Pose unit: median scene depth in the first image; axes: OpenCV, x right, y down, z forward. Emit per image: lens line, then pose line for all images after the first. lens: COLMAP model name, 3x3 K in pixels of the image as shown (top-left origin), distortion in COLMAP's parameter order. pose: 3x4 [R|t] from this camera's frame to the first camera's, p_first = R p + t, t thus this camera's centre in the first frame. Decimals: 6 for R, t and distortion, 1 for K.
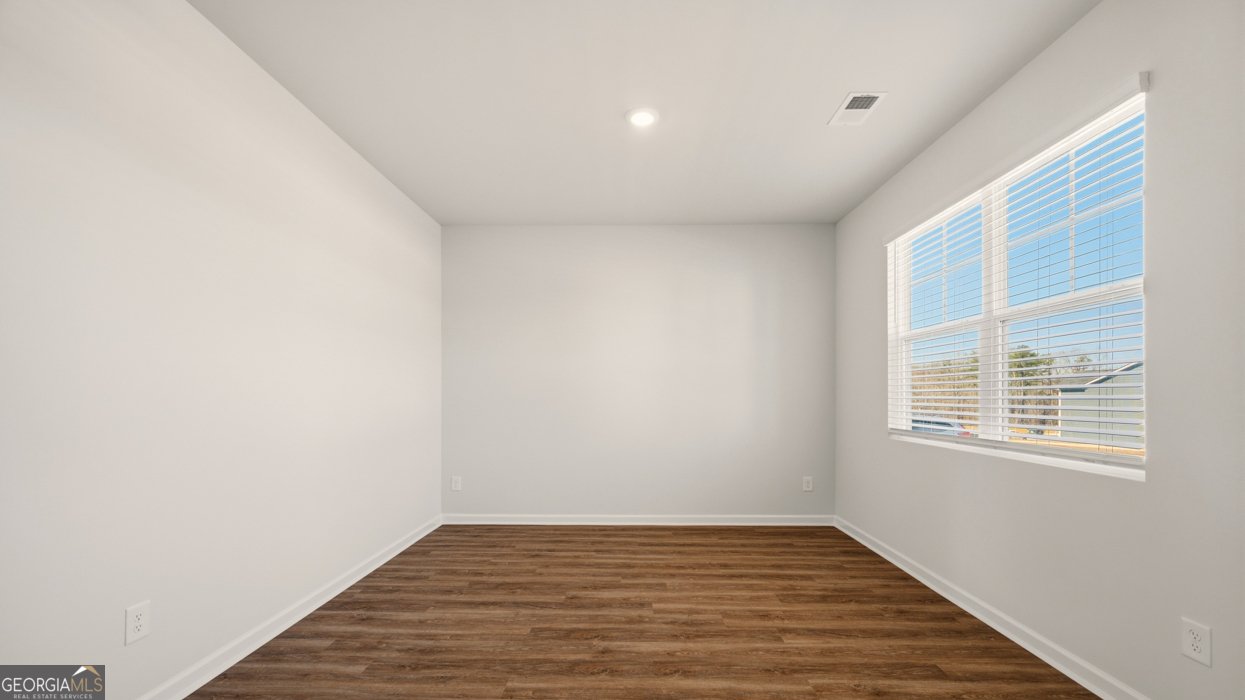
lens RADIAL K [[494.1, 0, 626.2], [0, 494.1, 367.3], [0, 0, 1]] dist [0.000140, -0.000008]
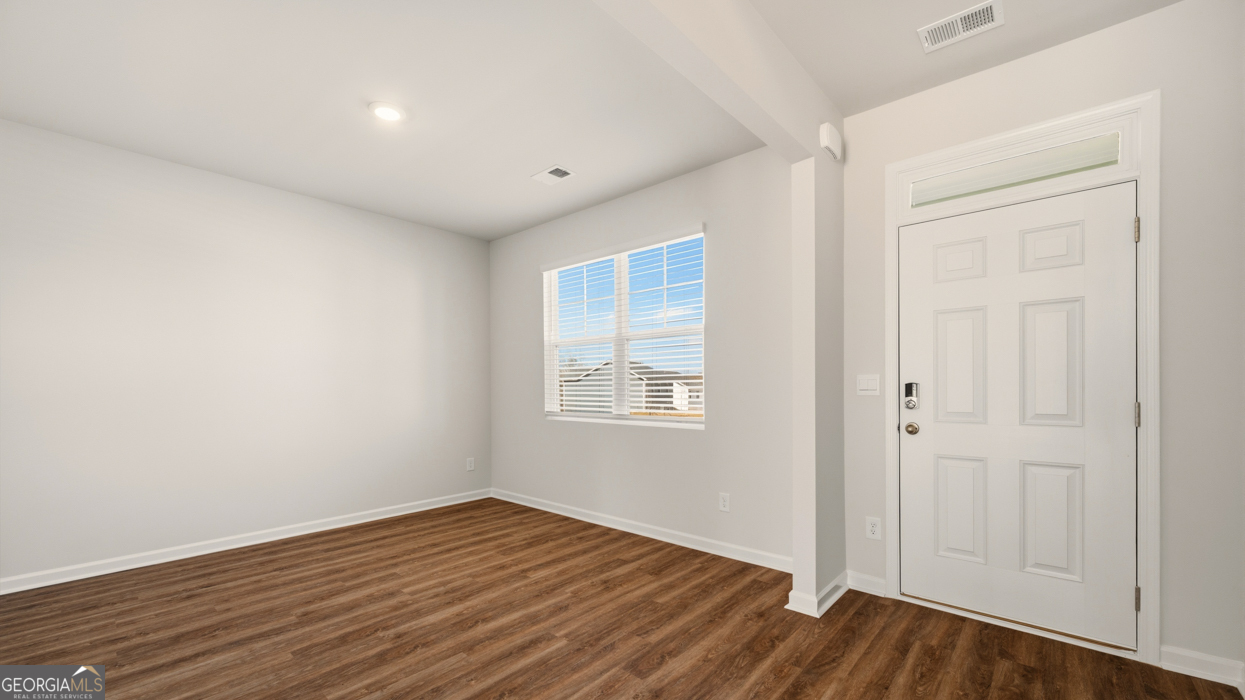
lens RADIAL K [[495.3, 0, 626.5], [0, 495.3, 339.3], [0, 0, 1]] dist [-0.001233, -0.000132]
pose [[0.644562, 0.066928, 0.761617, -0.477473], [-0.038685, 0.997740, -0.054938, -0.007681], [-0.763573, 0.005948, 0.645694, -0.035117]]
